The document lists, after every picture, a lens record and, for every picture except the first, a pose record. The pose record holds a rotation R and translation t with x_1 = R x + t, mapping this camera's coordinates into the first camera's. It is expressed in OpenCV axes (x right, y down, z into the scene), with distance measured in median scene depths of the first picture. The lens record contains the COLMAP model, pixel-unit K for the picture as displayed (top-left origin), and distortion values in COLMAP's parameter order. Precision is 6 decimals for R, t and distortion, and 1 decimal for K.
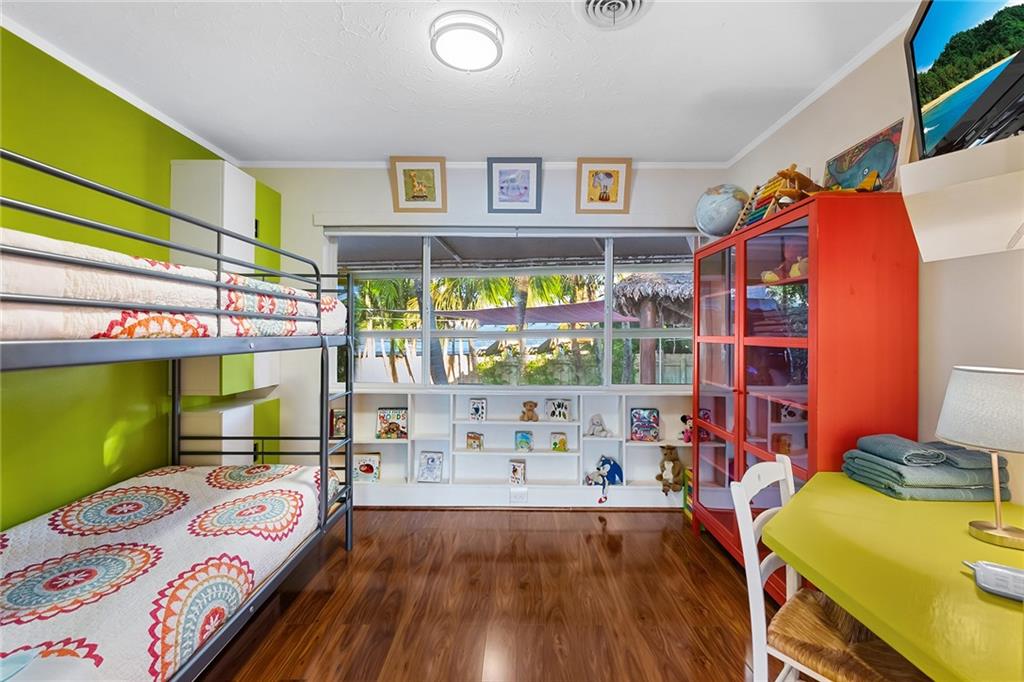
lens RADIAL K [[437.9, 0, 511.3], [0, 437.9, 336.4], [0, 0, 1]] dist [0.000605, -0.000449]
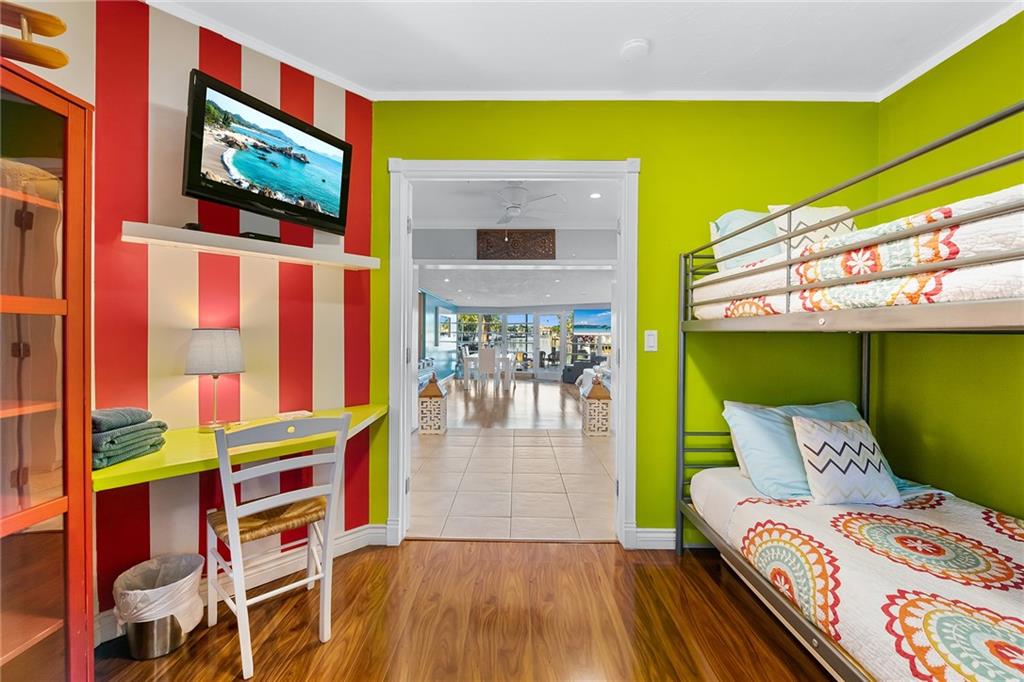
lens RADIAL K [[403.5, 0, 512.0], [0, 403.5, 341.0], [0, 0, 1]] dist [0.000018, -0.000006]
pose [[-0.999898, -0.013260, -0.005241, -0.014073], [-0.013403, 0.999511, 0.028267, 0.047522], [0.004864, 0.028334, -0.999587, 1.923349]]
